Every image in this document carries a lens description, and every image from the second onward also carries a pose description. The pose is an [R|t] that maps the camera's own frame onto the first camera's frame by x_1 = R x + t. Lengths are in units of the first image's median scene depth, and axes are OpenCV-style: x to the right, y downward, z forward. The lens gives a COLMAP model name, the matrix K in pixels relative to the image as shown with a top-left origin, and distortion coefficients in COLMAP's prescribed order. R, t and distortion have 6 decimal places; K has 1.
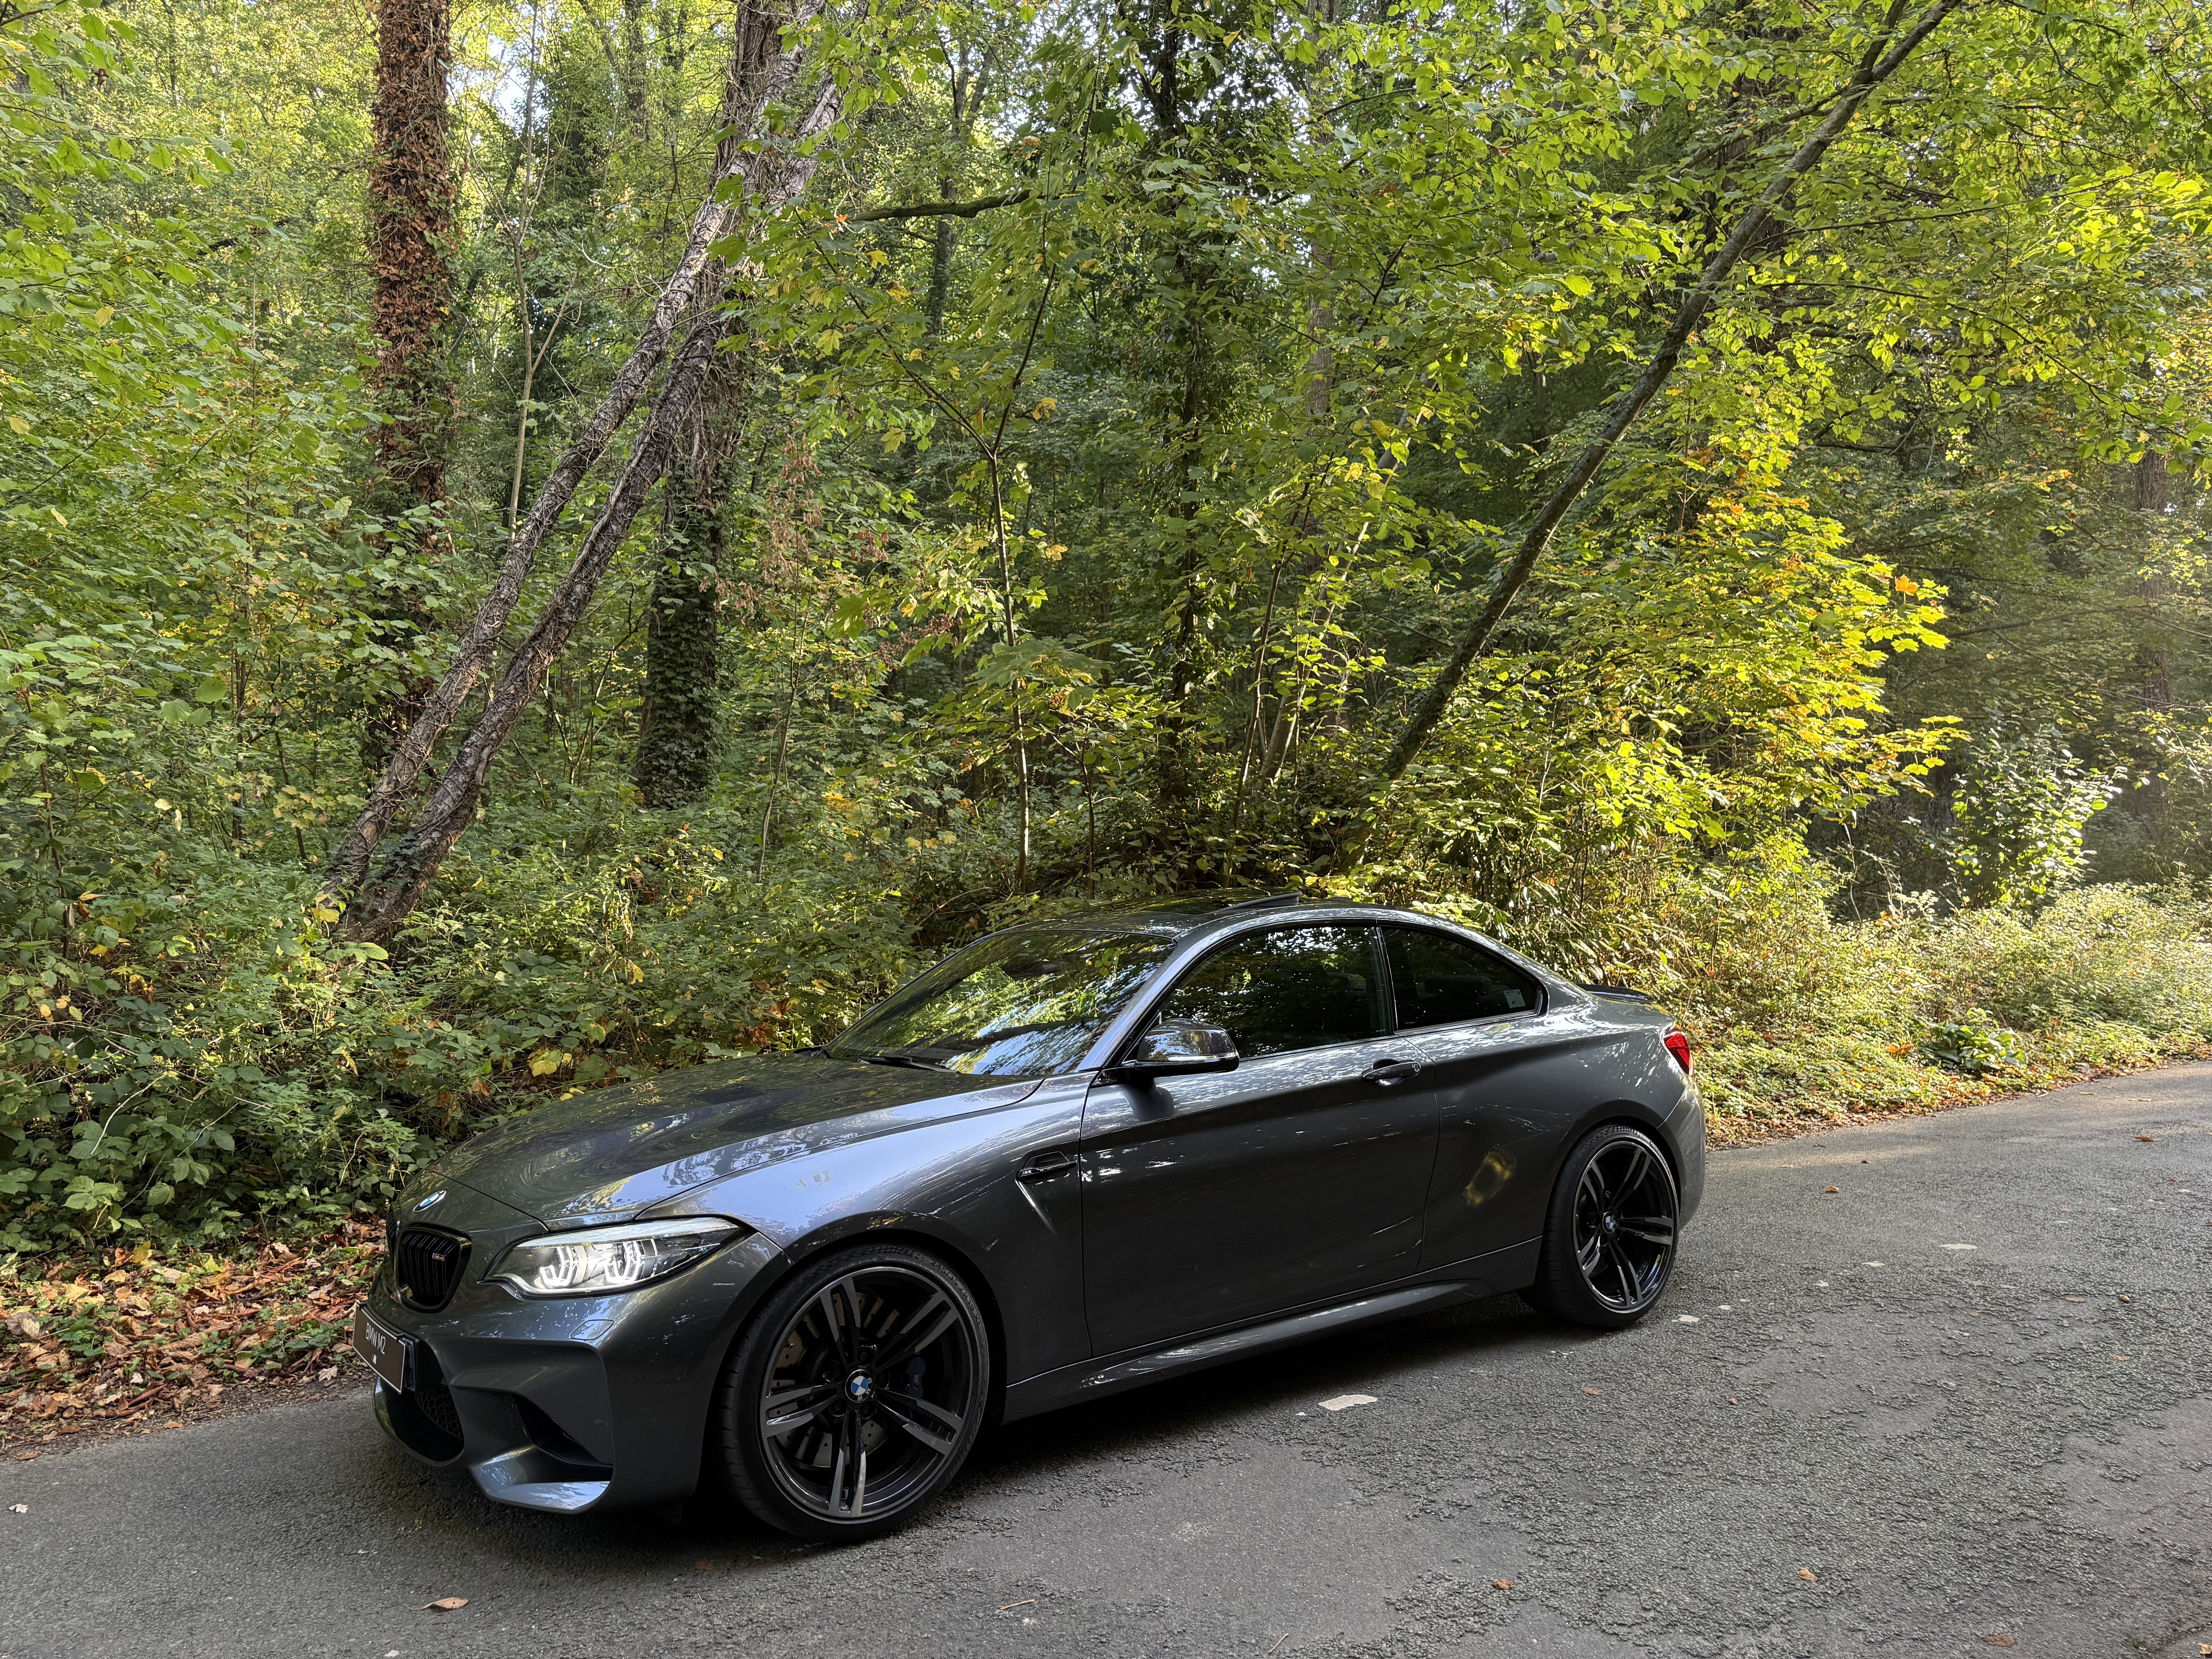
lens RADIAL K [[1552.7, 0, 1101.9], [0, 1552.7, 869.3], [0, 0, 1]] dist [0.040132, -0.049268]
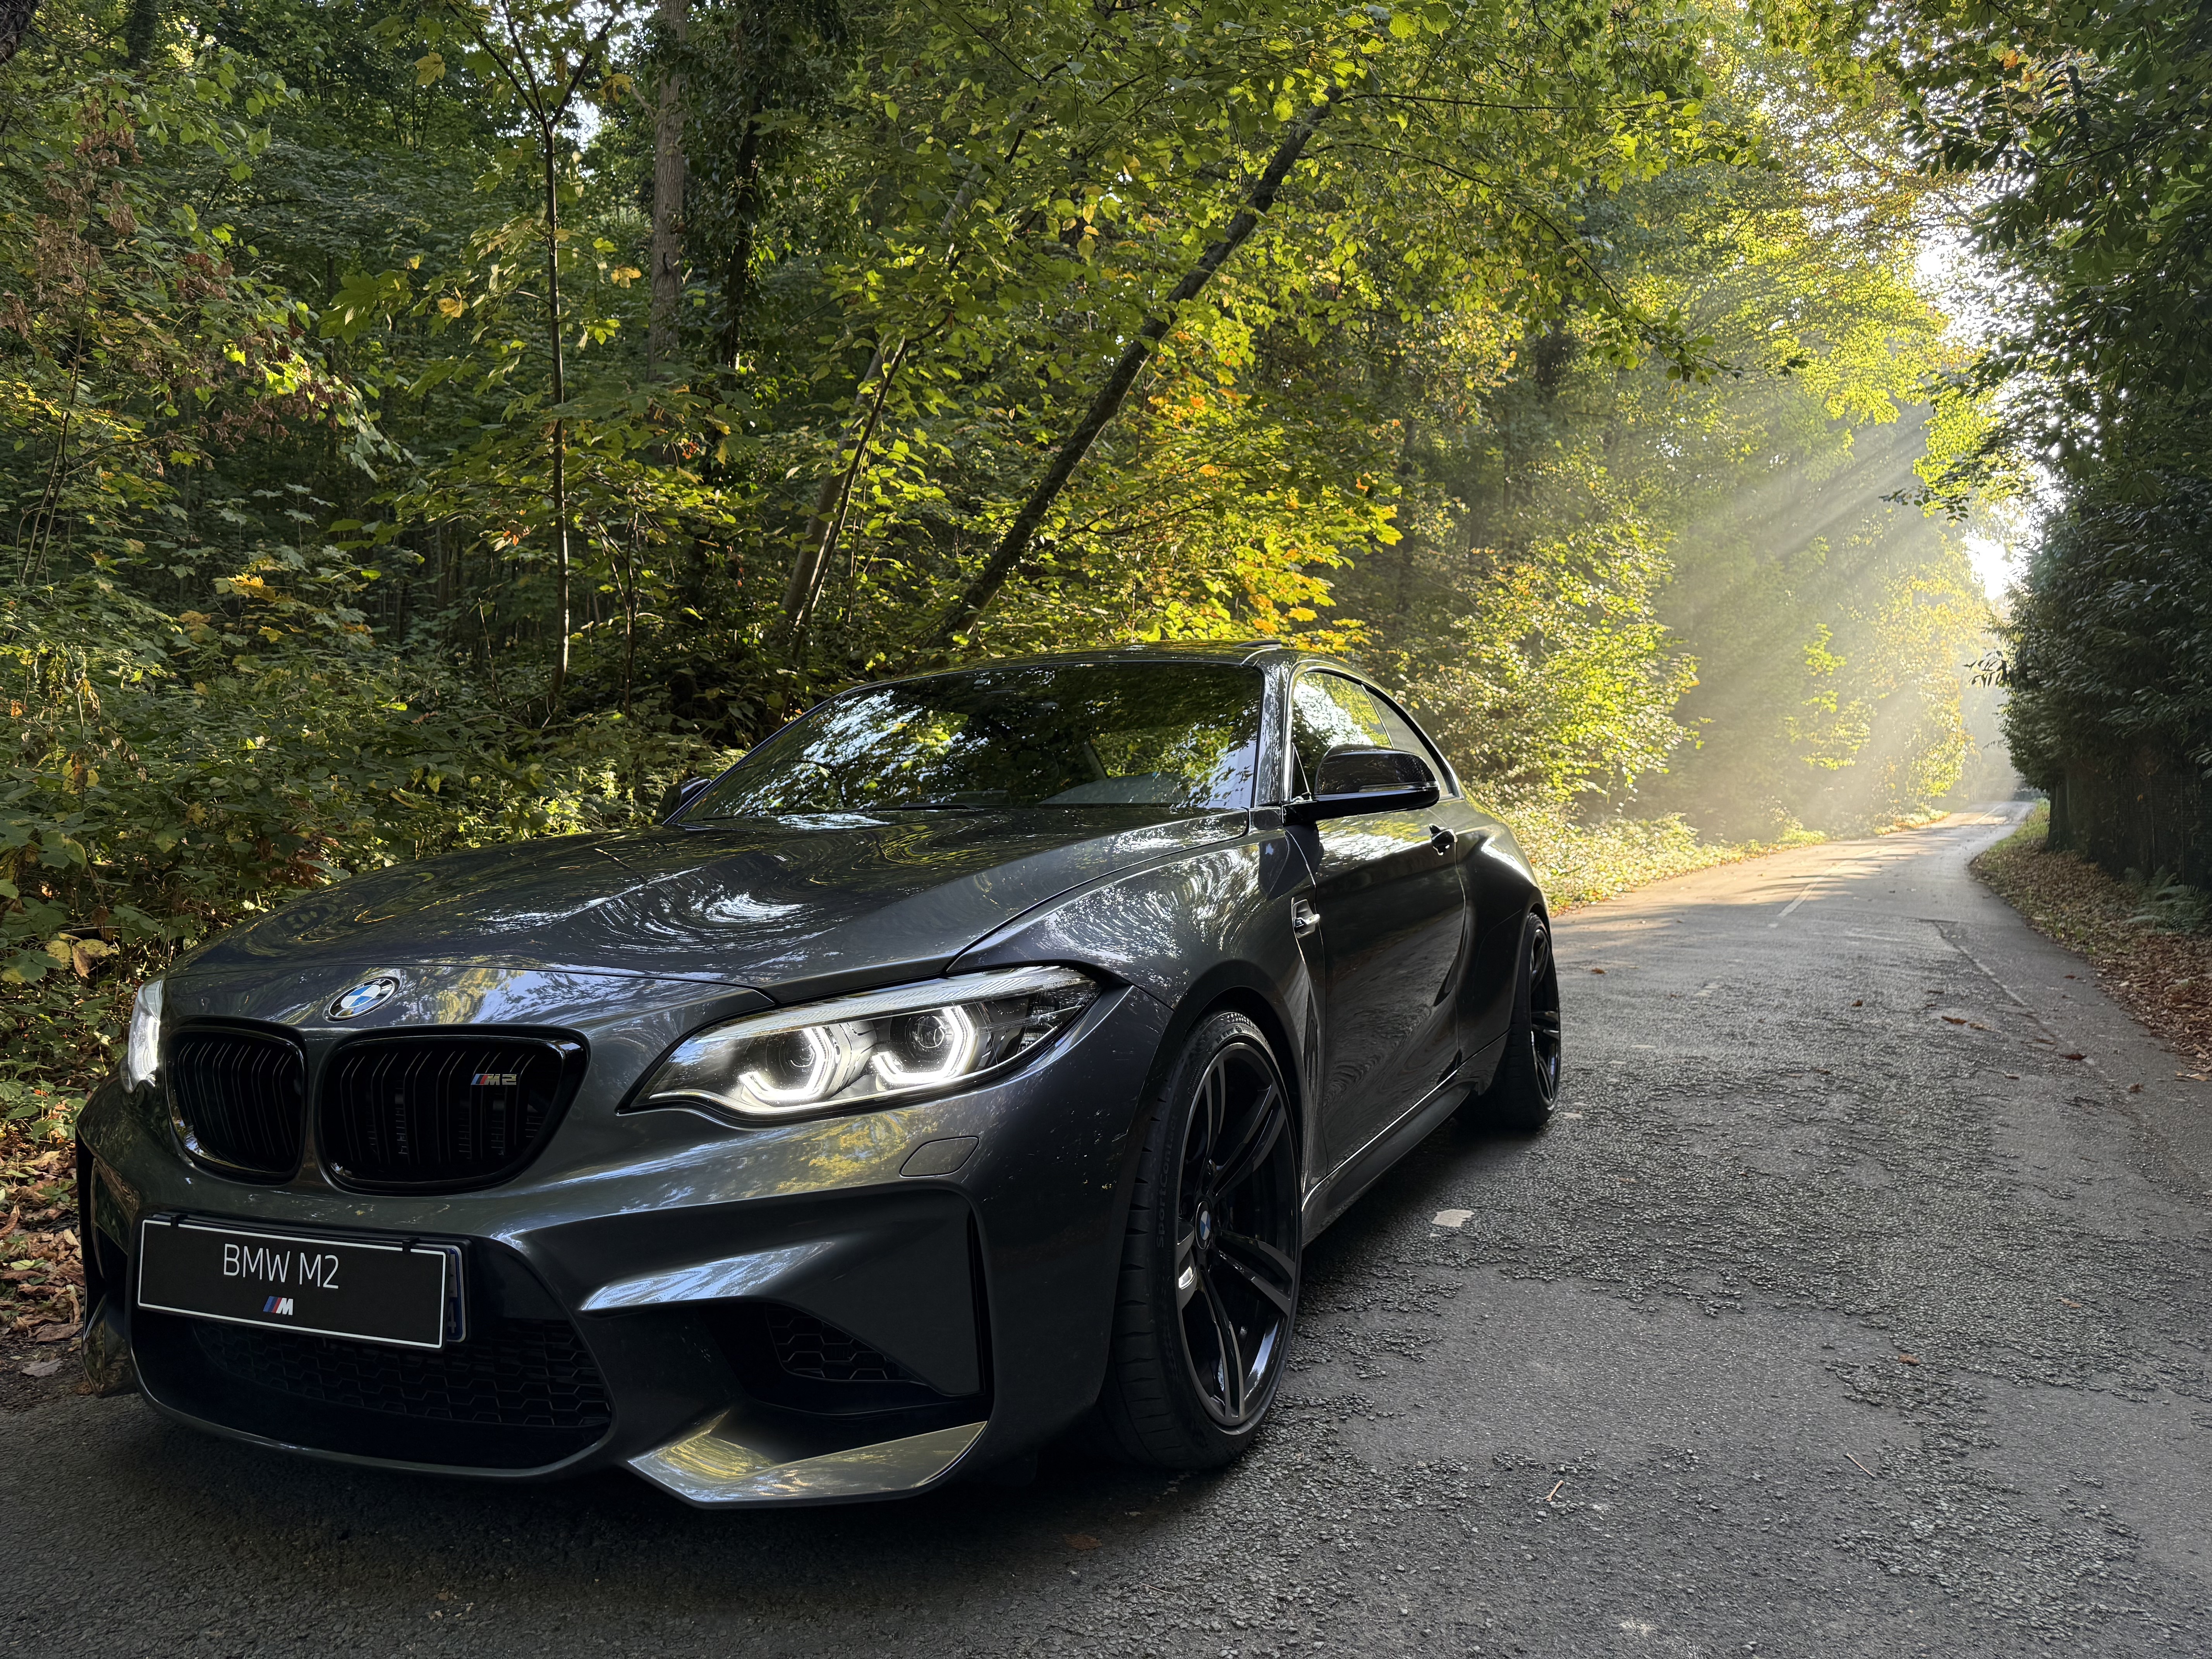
lens RADIAL K [[1552.7, 0, 1101.9], [0, 1552.7, 869.3], [0, 0, 1]] dist [0.040132, -0.049268]
pose [[0.862977, 0.001644, 0.505240, -0.219102], [-0.017206, 0.999510, 0.026137, 0.069356], [-0.504950, -0.031249, 0.862583, 0.193598]]
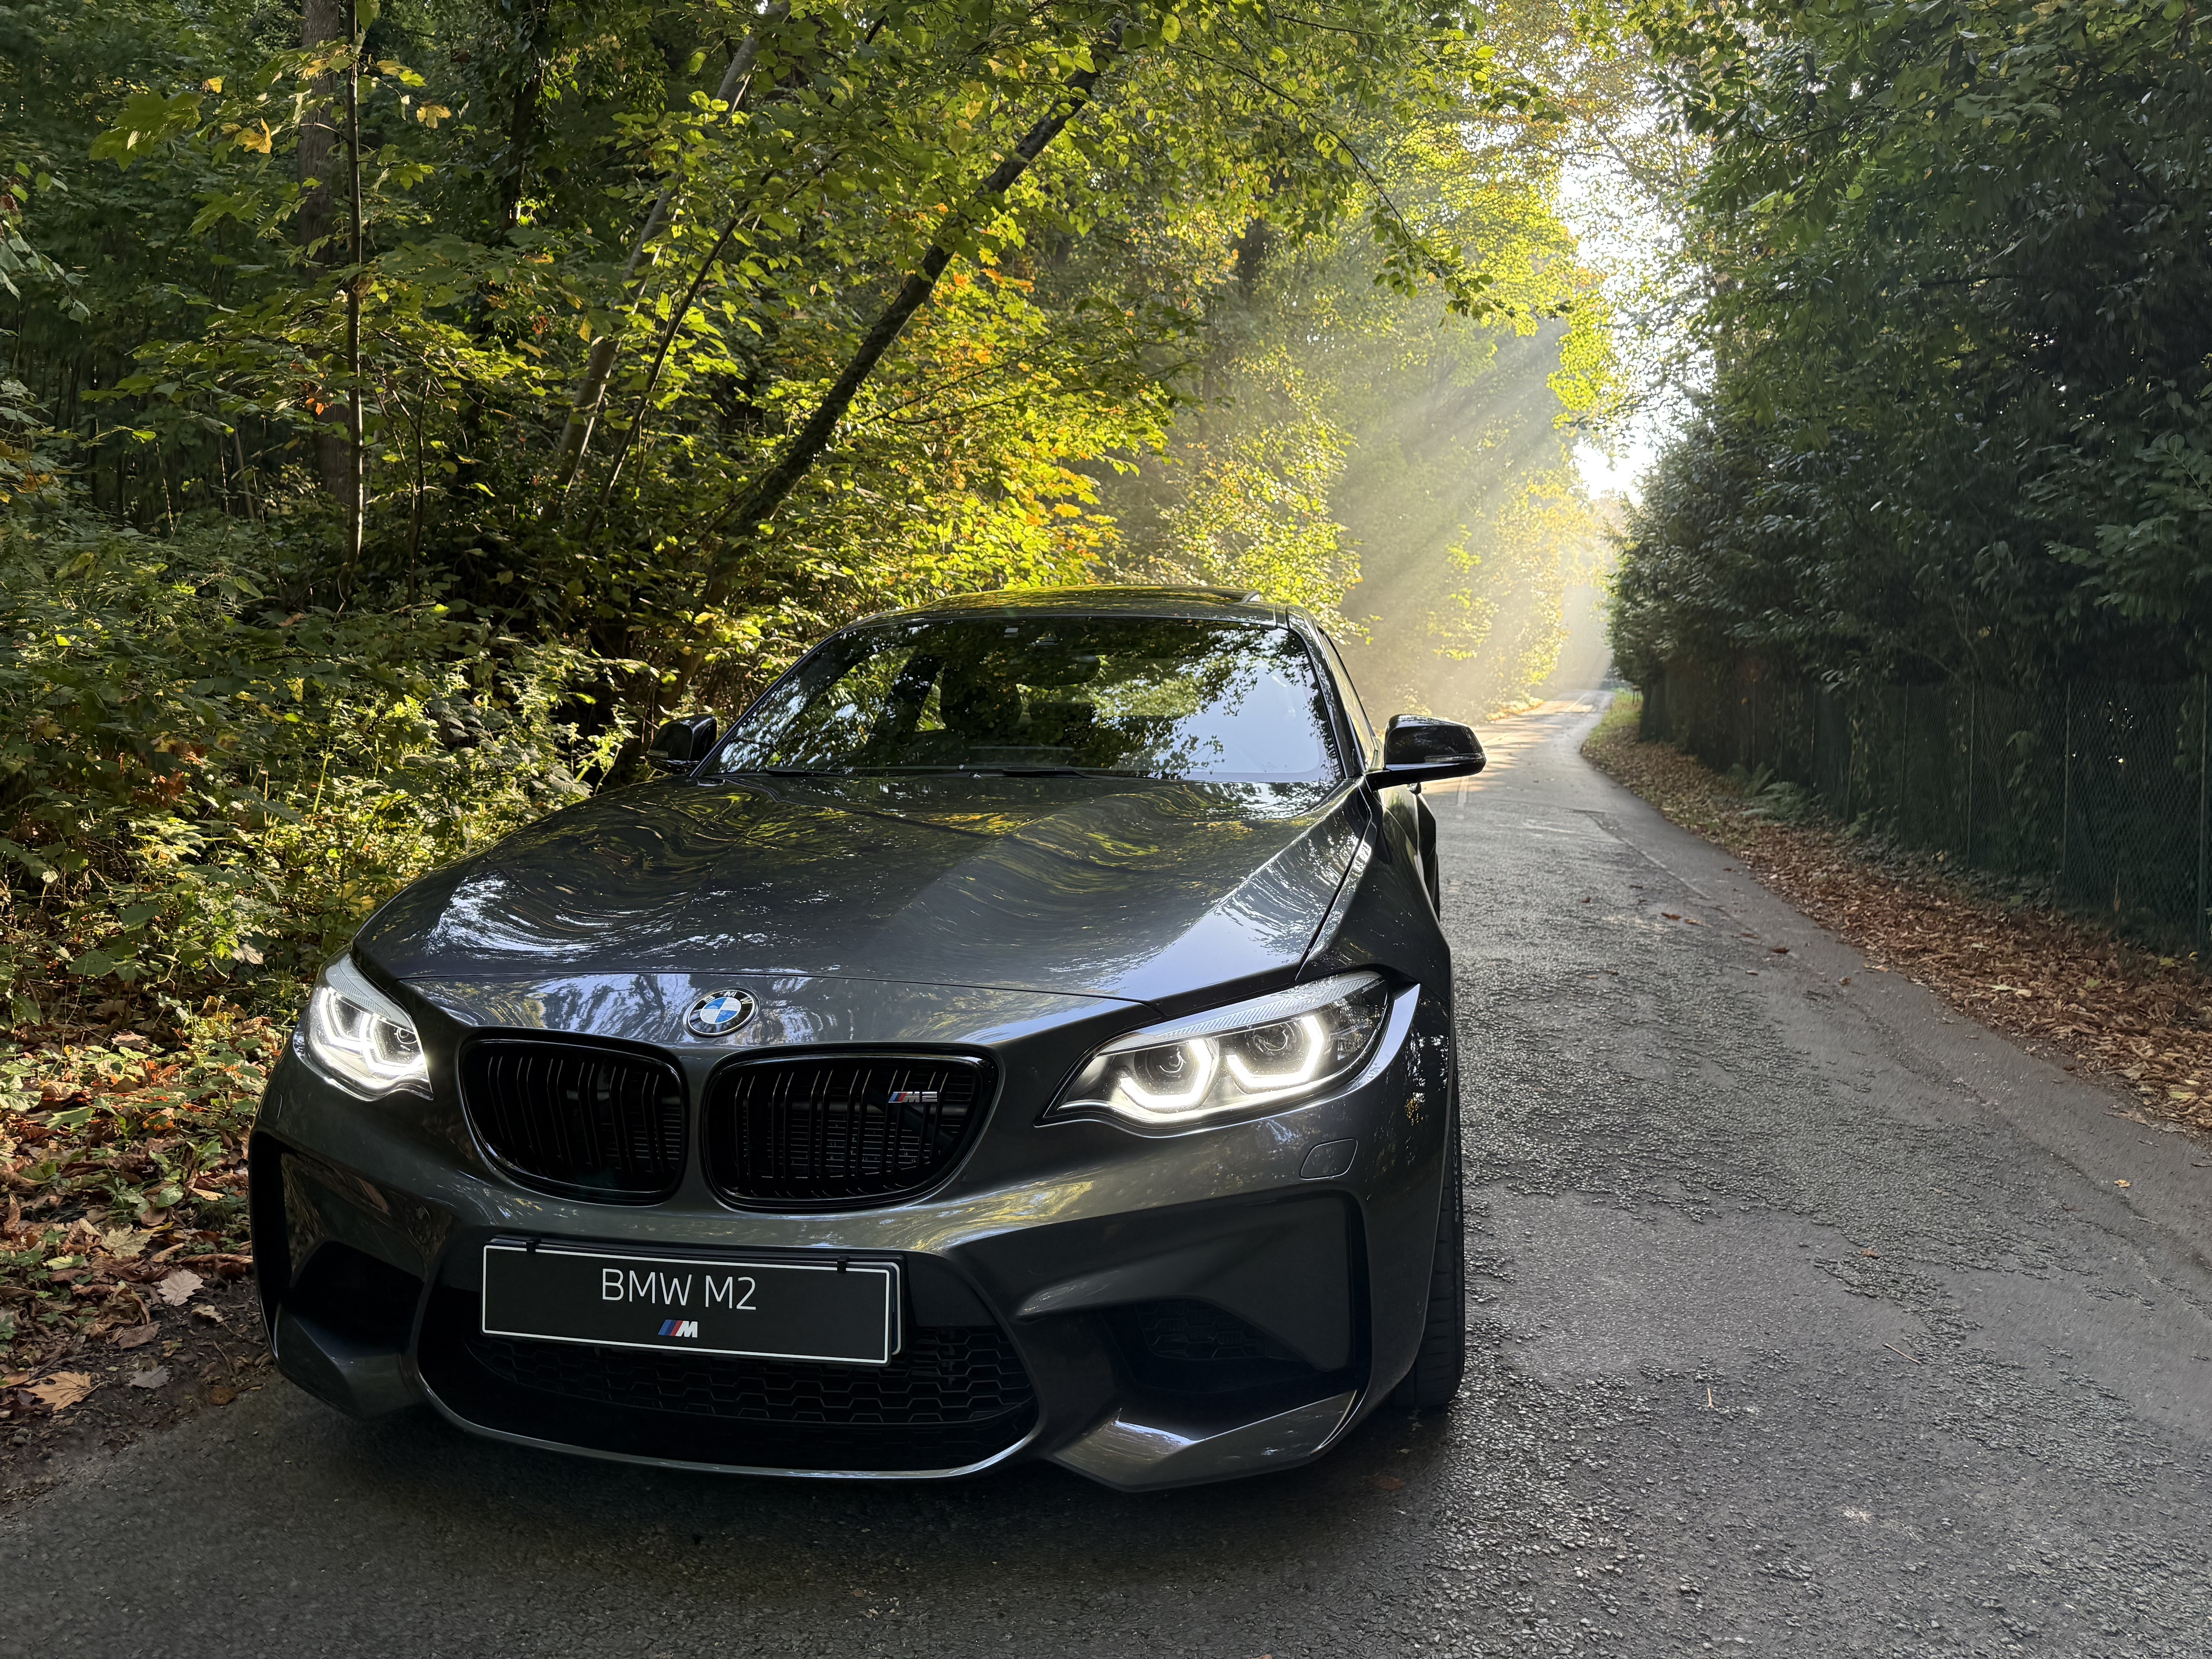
lens RADIAL K [[1540.3, 0, 1112.4], [0, 1540.3, 869.1], [0, 0, 1]] dist [0.055907, -0.078408]
pose [[0.726413, -0.040447, 0.686068, -0.303813], [-0.041709, 0.993832, 0.102753, 0.051132], [-0.685992, -0.103257, 0.720245, 0.245358]]
